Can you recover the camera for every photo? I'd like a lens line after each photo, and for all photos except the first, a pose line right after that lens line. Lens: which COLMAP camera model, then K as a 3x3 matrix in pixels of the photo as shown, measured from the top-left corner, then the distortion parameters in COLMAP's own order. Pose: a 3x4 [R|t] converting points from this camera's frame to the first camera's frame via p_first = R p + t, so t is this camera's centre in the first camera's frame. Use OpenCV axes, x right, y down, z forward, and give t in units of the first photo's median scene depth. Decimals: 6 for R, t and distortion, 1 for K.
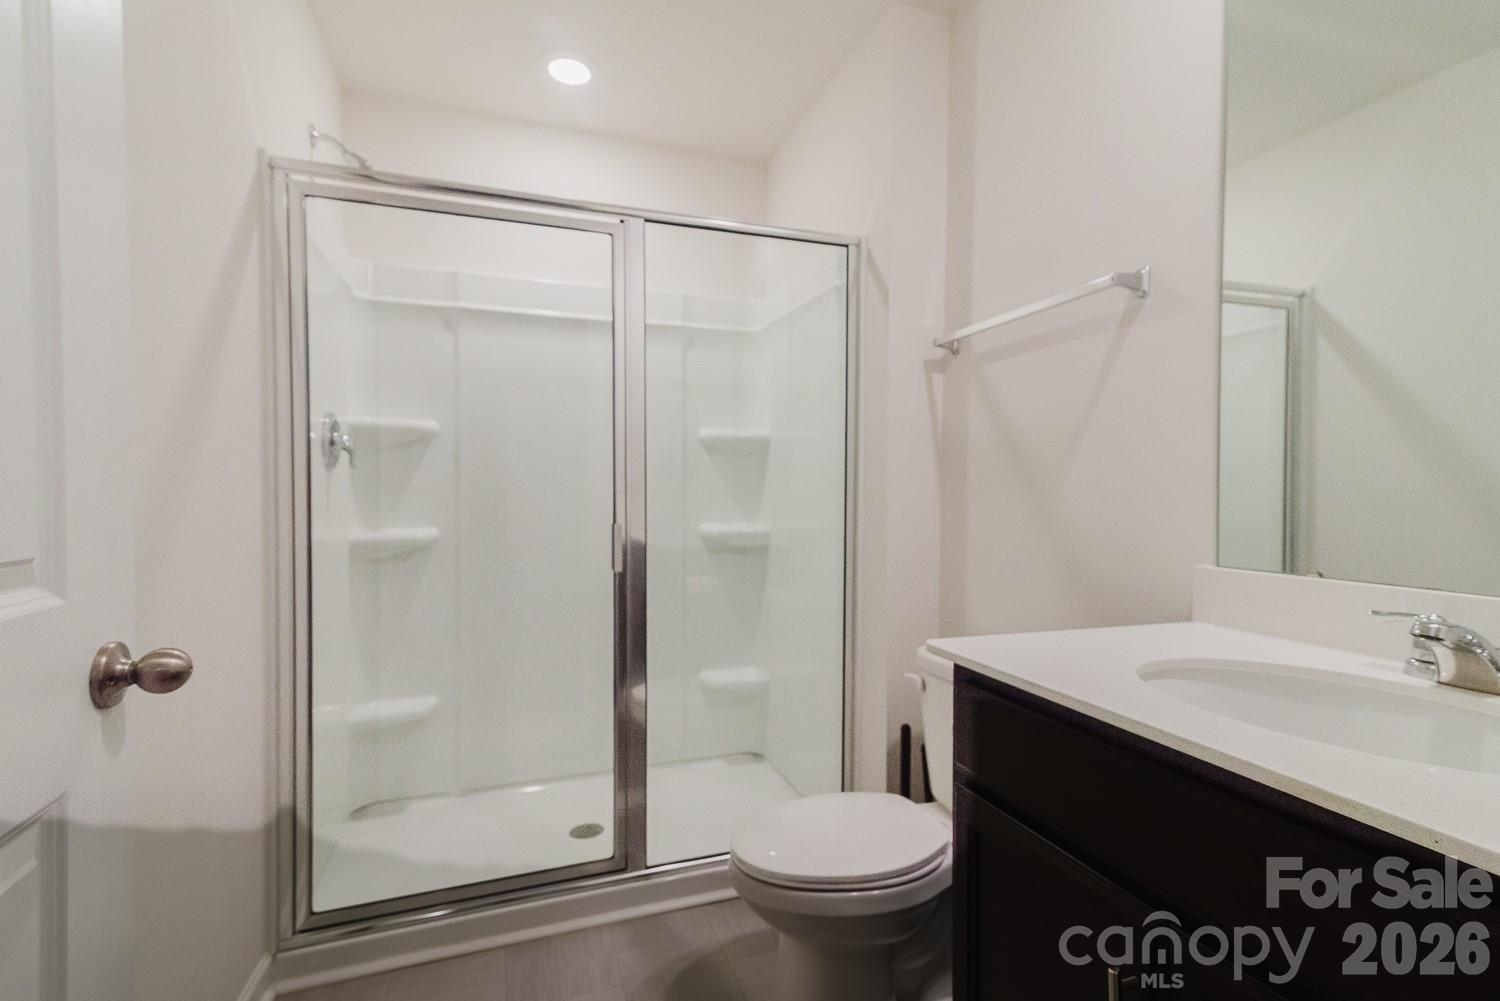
lens RADIAL K [[701.4, 0, 750.0], [0, 701.4, 500.5], [0, 0, 1]] dist [0.001124, 0.000090]
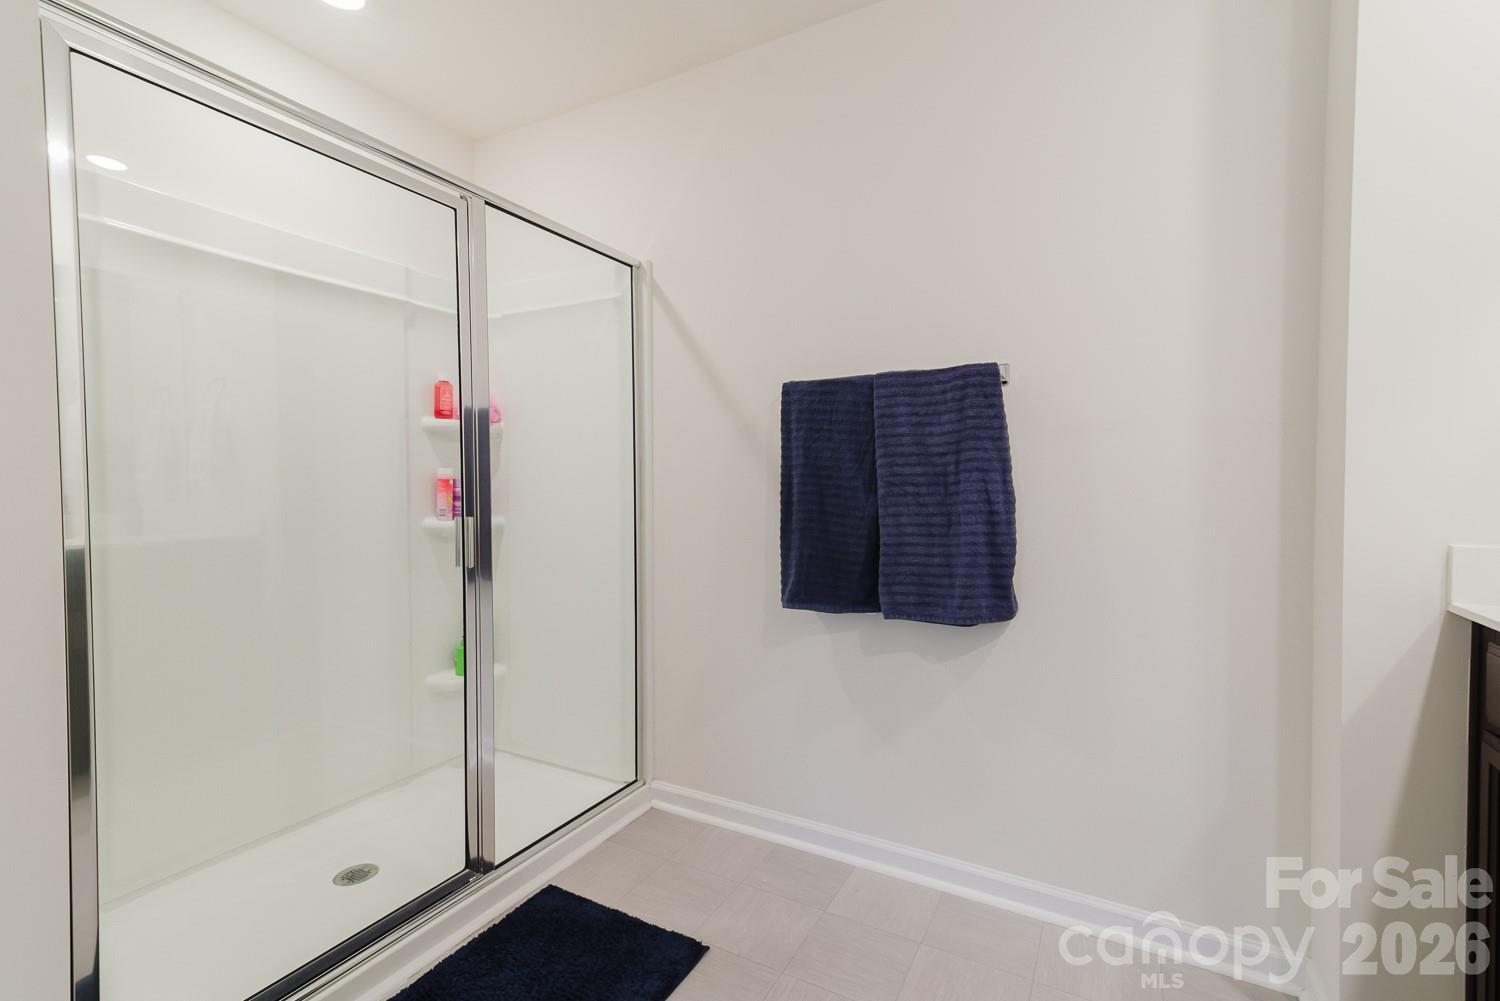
lens RADIAL K [[675.9, 0, 756.6], [0, 675.9, 500.4], [0, 0, 1]] dist [0.017839, 0.000110]
pose [[0.749613, -0.020191, 0.661569, -0.442227], [0.011387, 0.999780, 0.017610, -0.001626], [-0.661779, -0.005667, 0.749678, 0.044412]]
